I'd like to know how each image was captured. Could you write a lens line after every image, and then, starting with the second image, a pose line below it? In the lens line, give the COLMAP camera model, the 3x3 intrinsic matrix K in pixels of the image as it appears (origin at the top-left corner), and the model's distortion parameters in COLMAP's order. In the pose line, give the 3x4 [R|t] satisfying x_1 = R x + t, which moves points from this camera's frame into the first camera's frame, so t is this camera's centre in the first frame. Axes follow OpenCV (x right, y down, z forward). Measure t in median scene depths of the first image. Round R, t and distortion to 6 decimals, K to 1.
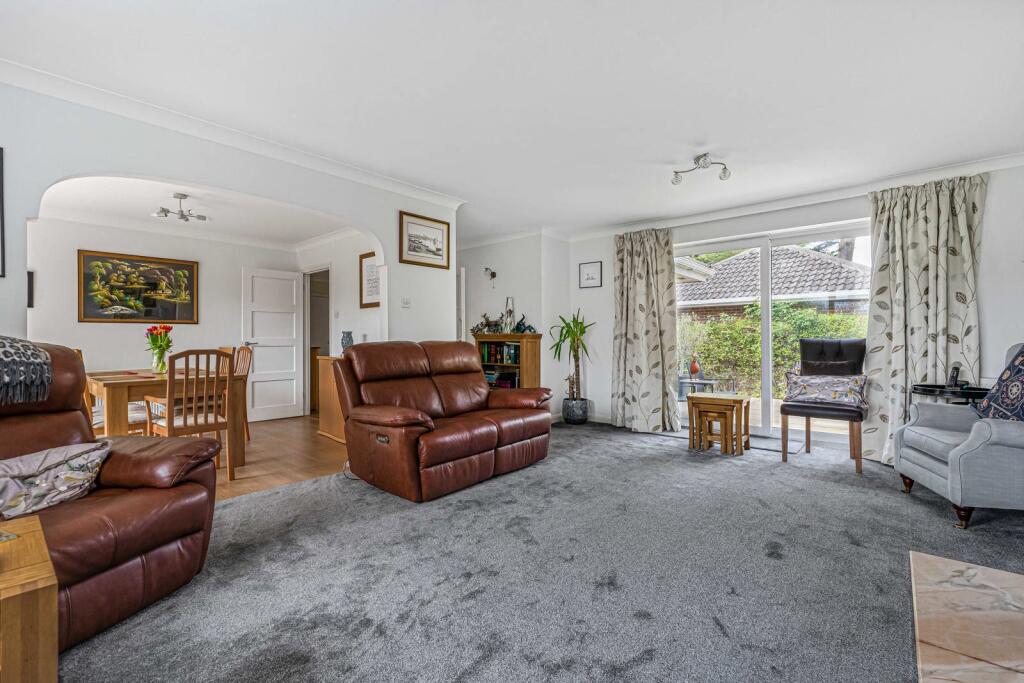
lens RADIAL K [[457.8, 0, 510.1], [0, 457.8, 326.5], [0, 0, 1]] dist [0.000537, 0.000356]
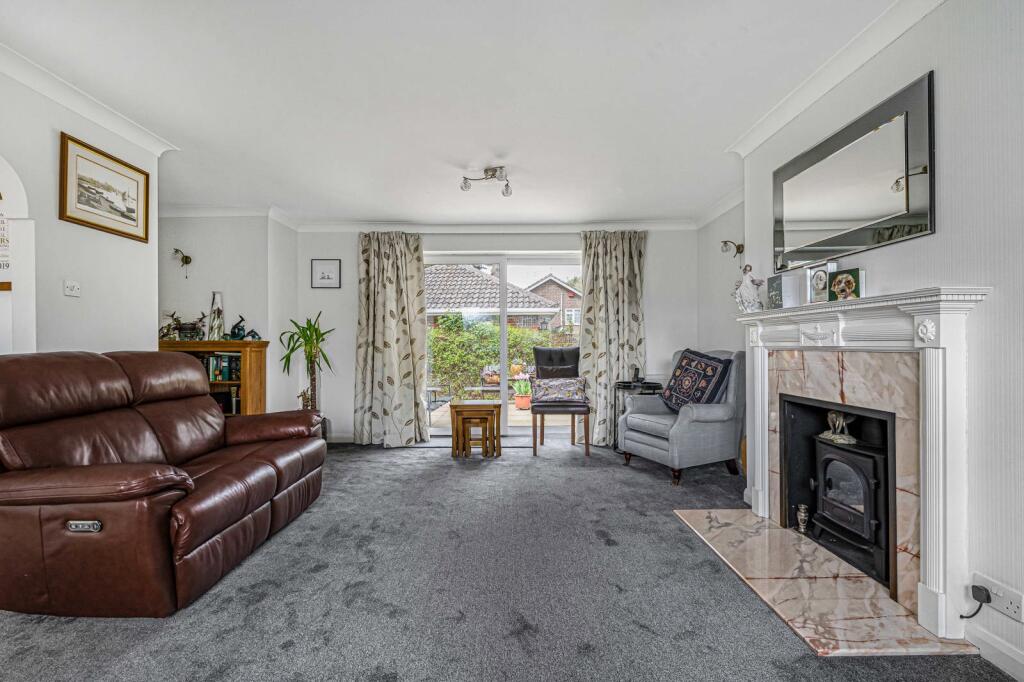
lens RADIAL K [[458.9, 0, 510.2], [0, 458.9, 335.1], [0, 0, 1]] dist [-0.001264, 0.000116]
pose [[0.760604, 0.016768, 0.648999, -0.180375], [-0.017357, 0.999834, -0.005491, 0.003809], [-0.648984, -0.007088, 0.760769, 0.168169]]
